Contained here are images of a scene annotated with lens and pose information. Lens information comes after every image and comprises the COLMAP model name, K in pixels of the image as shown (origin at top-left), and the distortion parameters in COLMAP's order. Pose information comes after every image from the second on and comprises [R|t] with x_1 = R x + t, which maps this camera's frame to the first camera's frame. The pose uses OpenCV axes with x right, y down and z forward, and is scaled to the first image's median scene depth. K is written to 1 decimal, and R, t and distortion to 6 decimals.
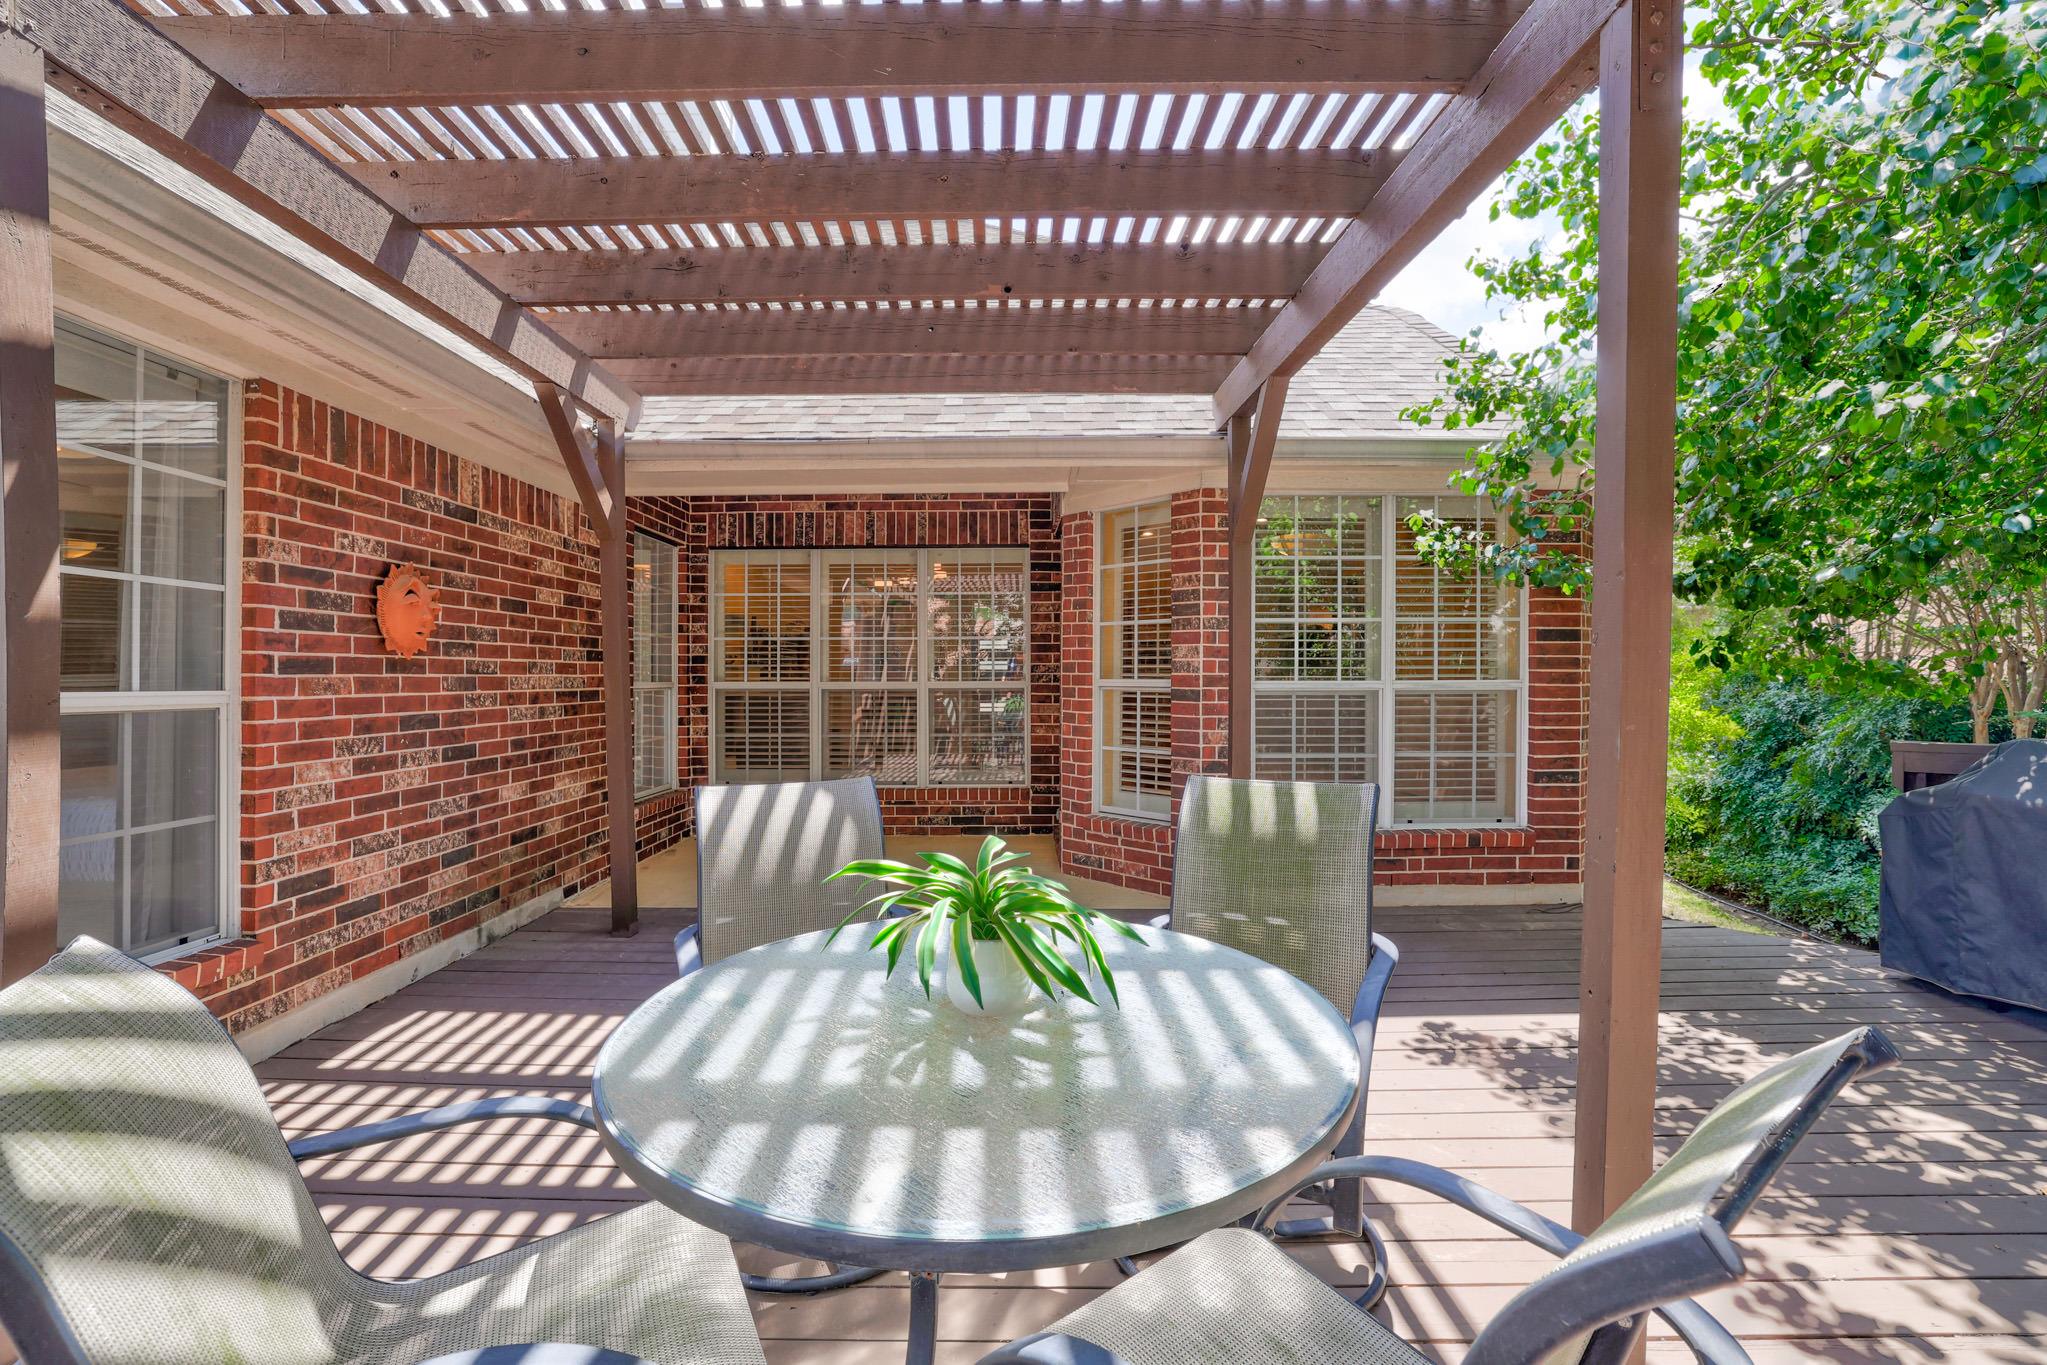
lens RADIAL K [[965.5, 0, 955.3], [0, 965.5, 677.6], [0, 0, 1]] dist [-0.021274, 0.003554]
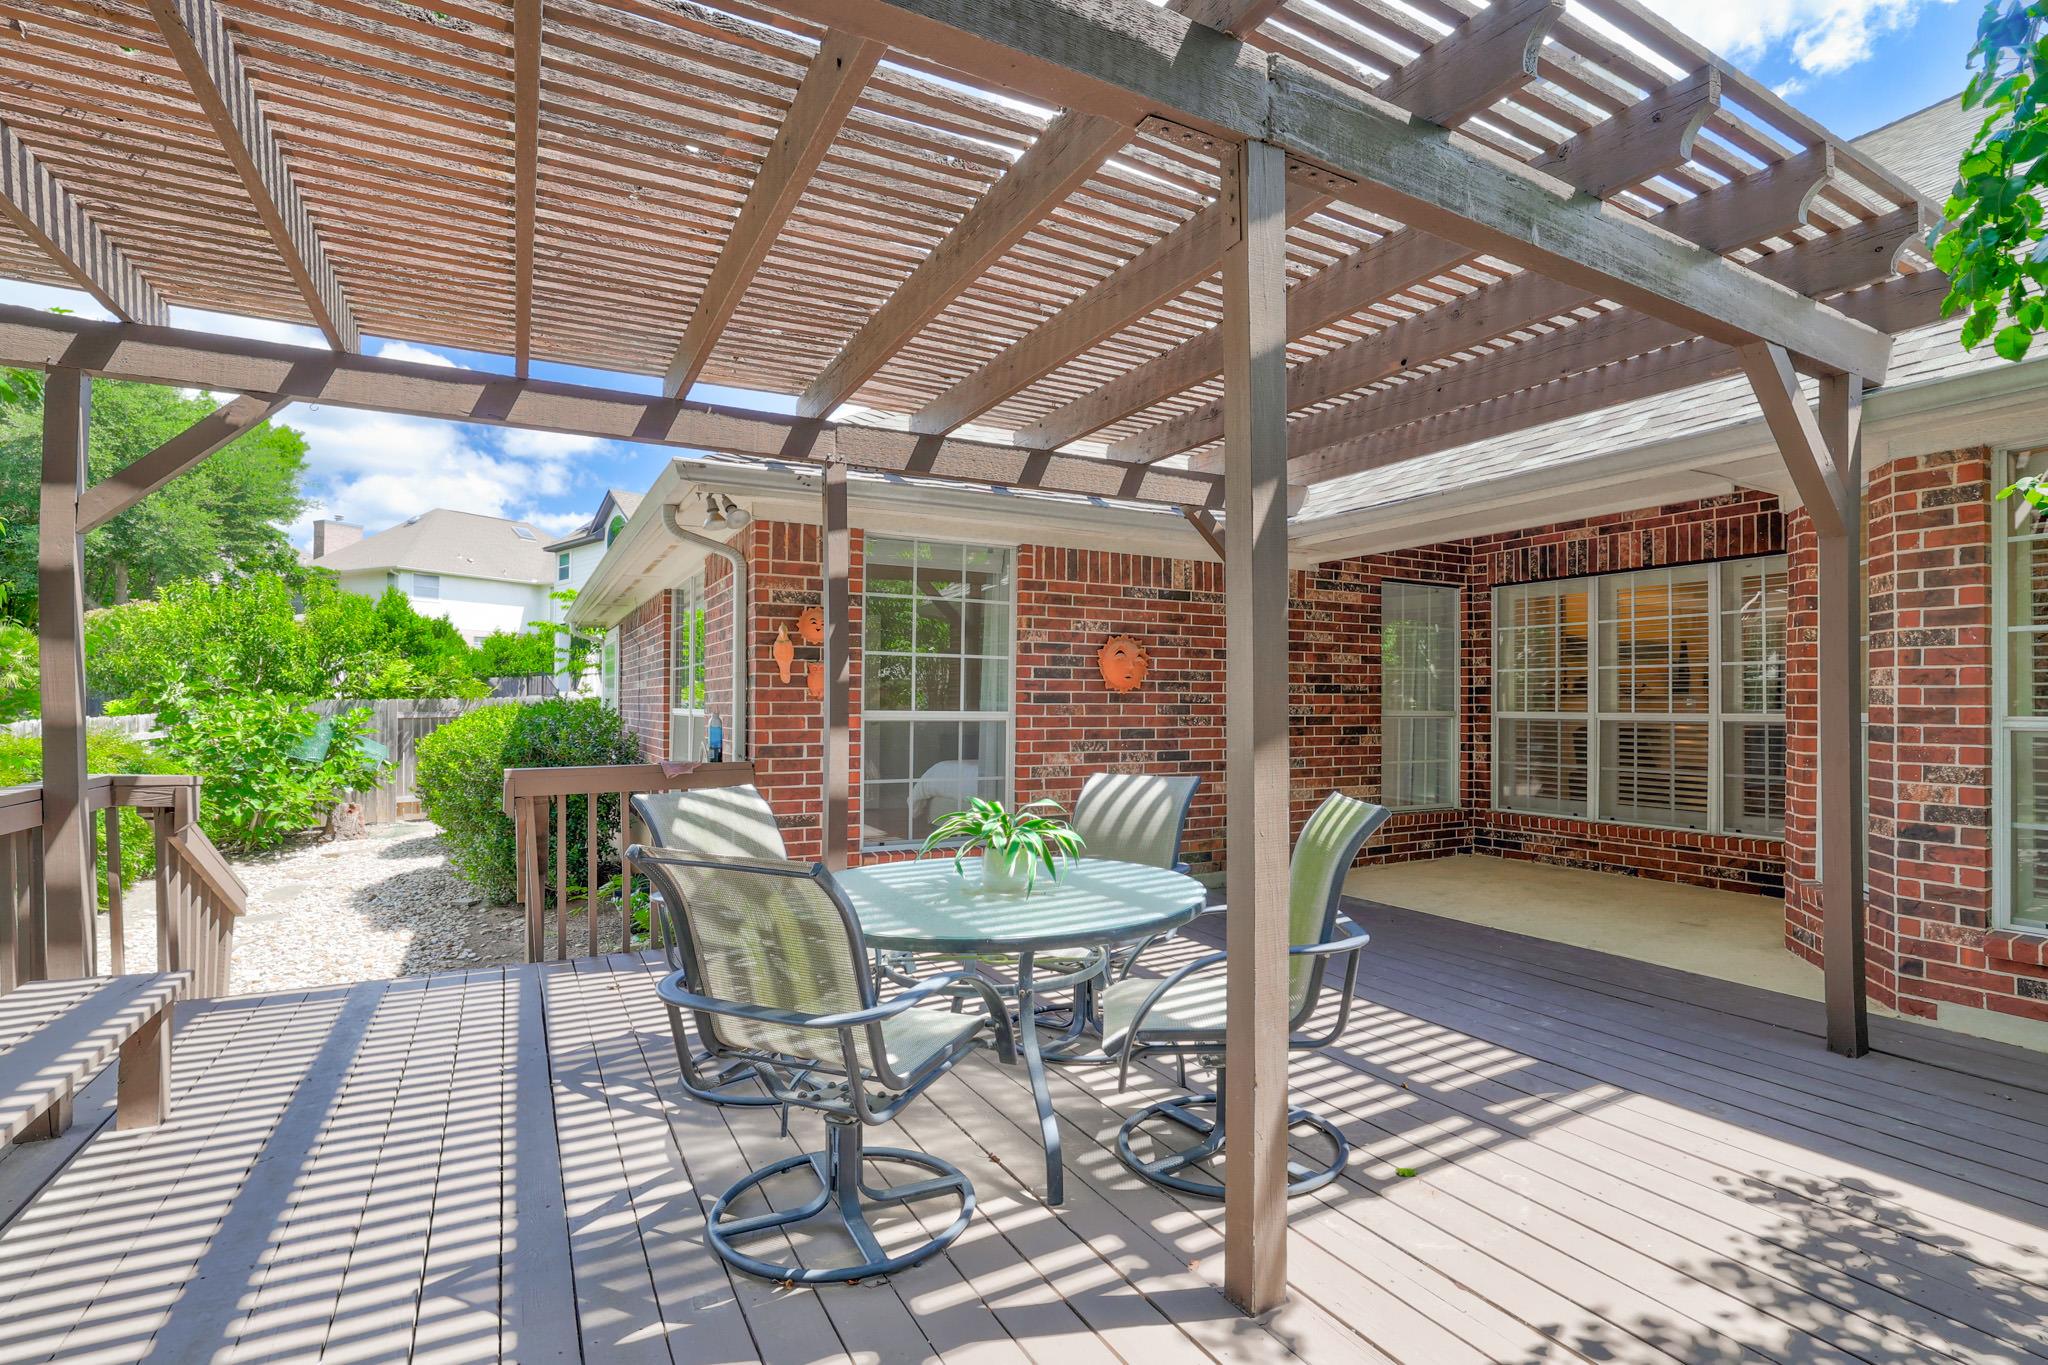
lens RADIAL K [[966.0, 0, 1065.8], [0, 966.0, 687.8], [0, 0, 1]] dist [-0.021274, 0.003554]
pose [[0.517371, -0.010007, -0.855703, 0.697951], [-0.006135, 0.999863, -0.015402, -0.003529], [0.855739, 0.013218, 0.517238, 0.077172]]
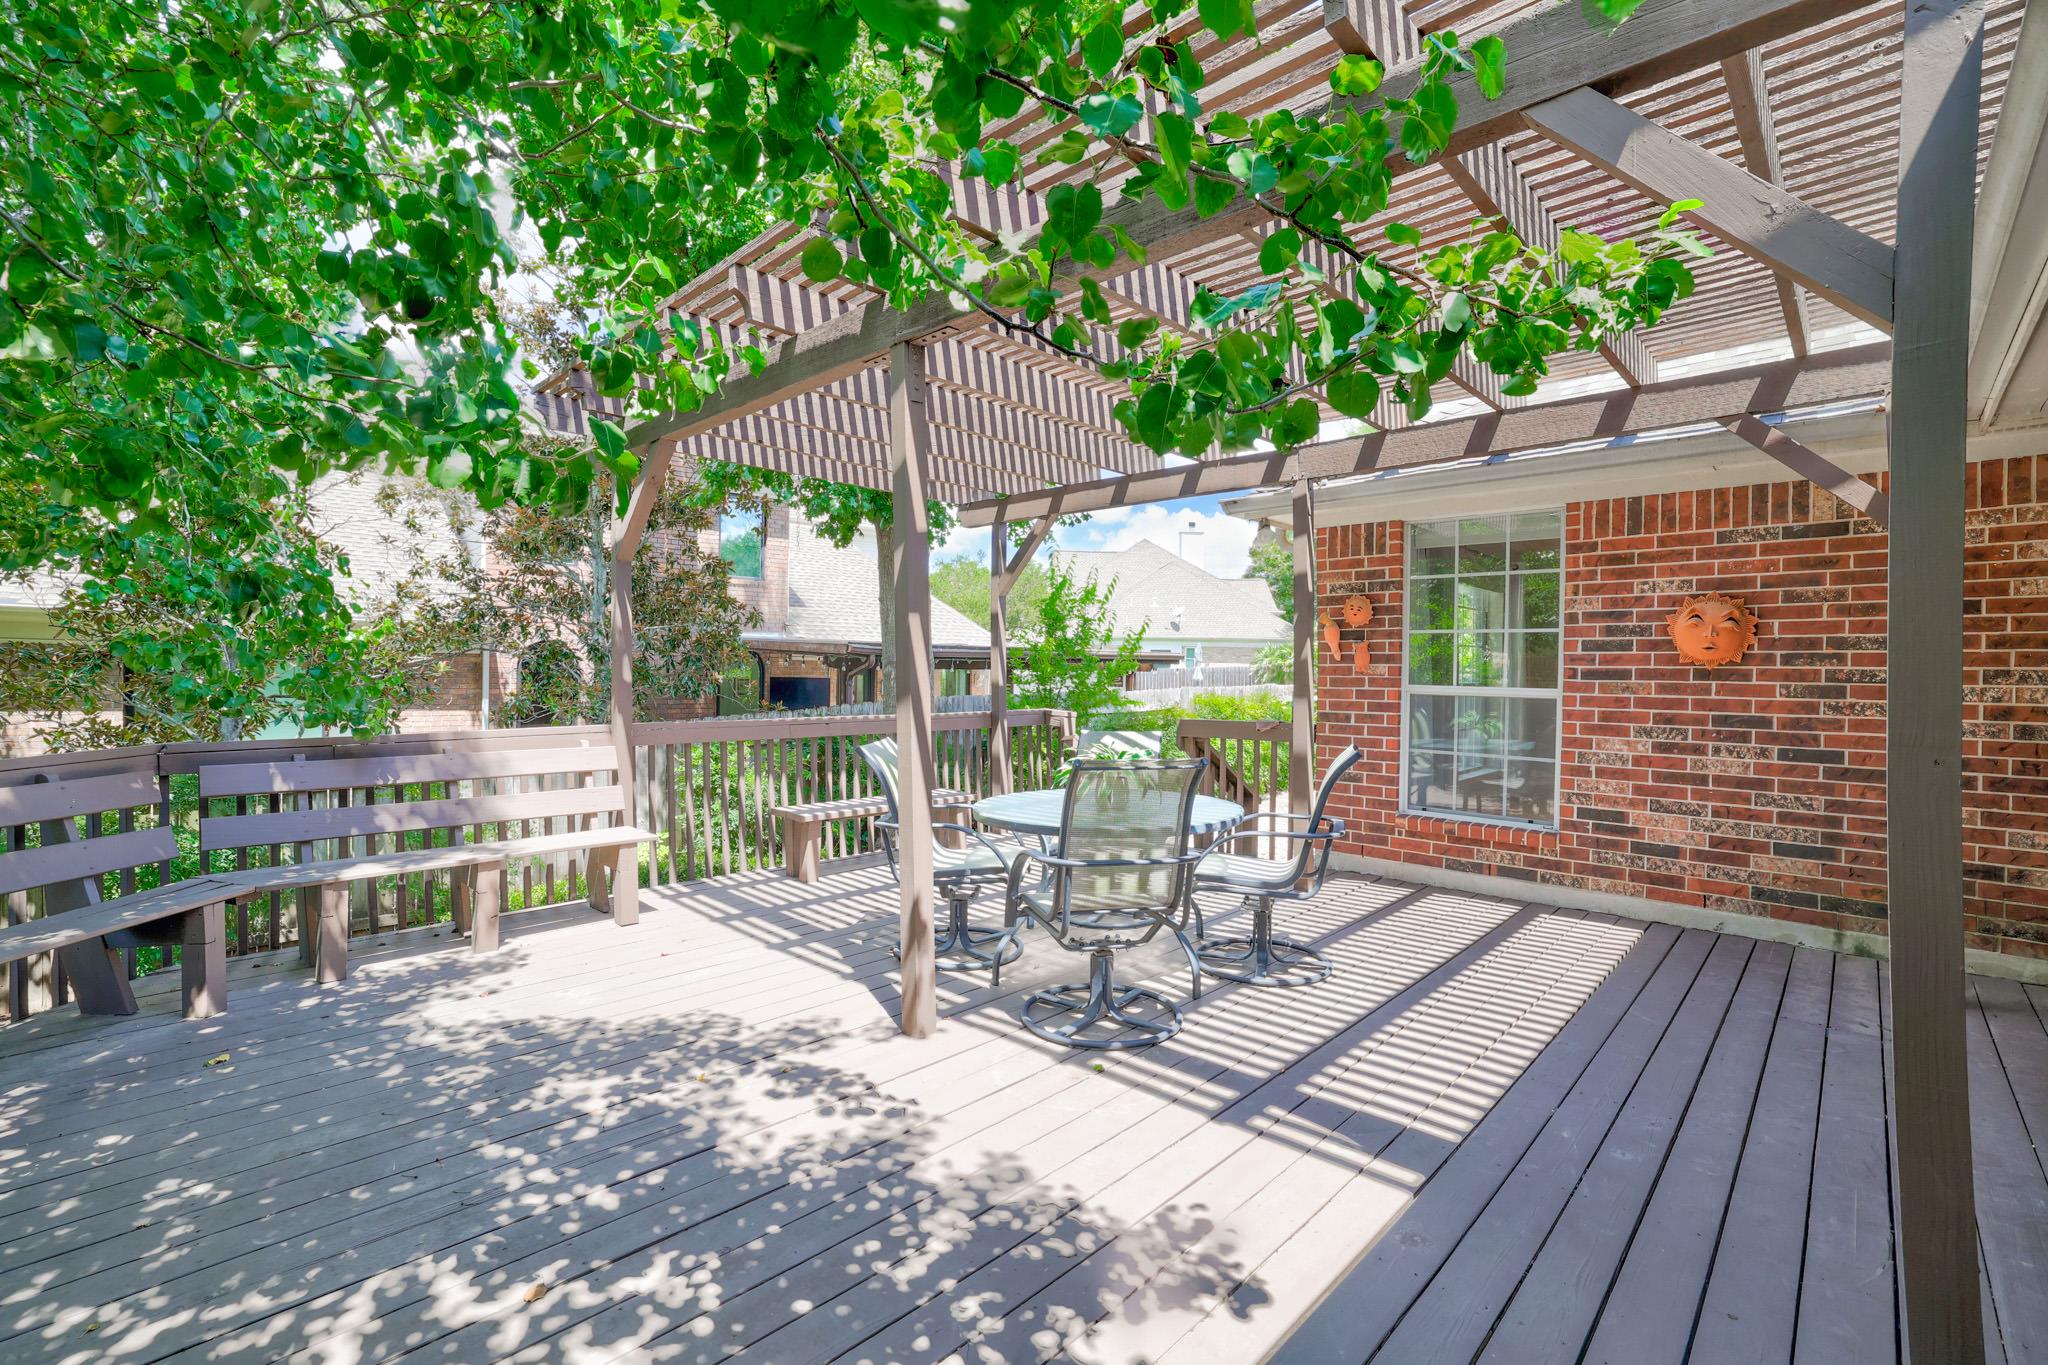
lens RADIAL K [[966.0, 0, 1019.6], [0, 966.0, 681.3], [0, 0, 1]] dist [-0.021274, 0.003554]
pose [[-0.692926, 0.009179, -0.720951, 0.873373], [-0.006001, 0.999811, 0.018498, -0.019541], [0.720984, 0.017144, -0.692739, 1.117302]]
